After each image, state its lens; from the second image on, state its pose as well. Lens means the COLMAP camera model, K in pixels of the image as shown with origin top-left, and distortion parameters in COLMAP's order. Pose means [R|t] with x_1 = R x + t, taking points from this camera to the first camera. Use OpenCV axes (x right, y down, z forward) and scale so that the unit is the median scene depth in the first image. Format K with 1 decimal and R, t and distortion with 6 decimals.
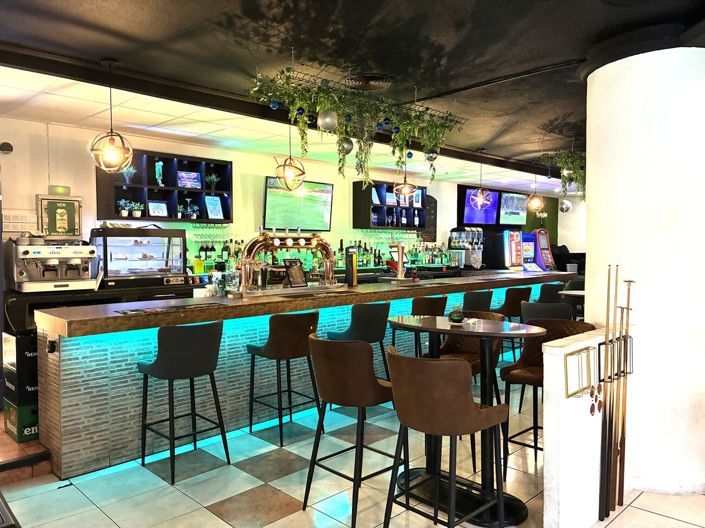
lens RADIAL K [[536.1, 0, 356.9], [0, 536.1, 263.5], [0, 0, 1]] dist [0.039227, -0.053391]
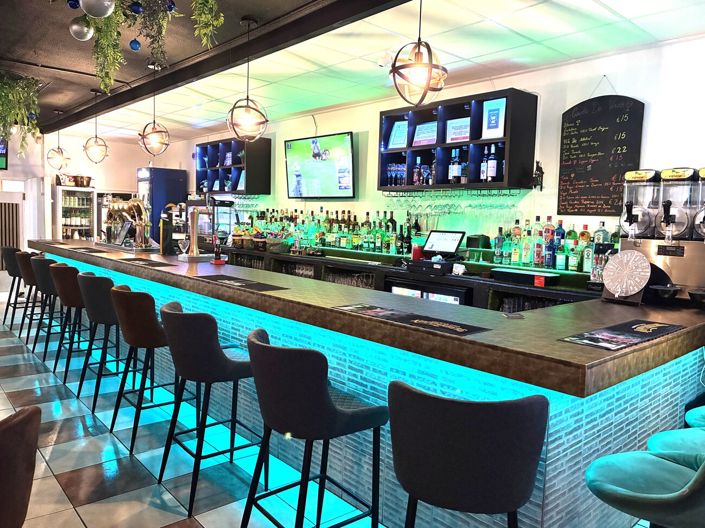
lens RADIAL K [[536.1, 0, 356.9], [0, 536.1, 263.5], [0, 0, 1]] dist [0.039227, -0.053391]
pose [[-0.068934, 0.082991, -0.994163, 0.869723], [-0.064988, 0.994044, 0.087487, -0.045259], [0.995502, 0.070639, -0.063130, 1.355525]]
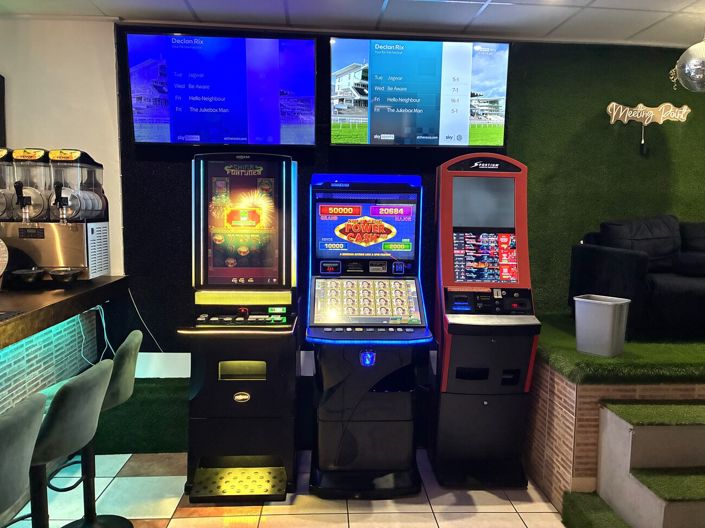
lens RADIAL K [[536.1, 0, 356.9], [0, 536.1, 263.5], [0, 0, 1]] dist [0.039227, -0.053391]
pose [[0.749315, 0.077899, -0.657616, 0.896970], [-0.040977, 0.996608, 0.071364, -0.051848], [0.660945, -0.026527, 0.749966, 1.440178]]
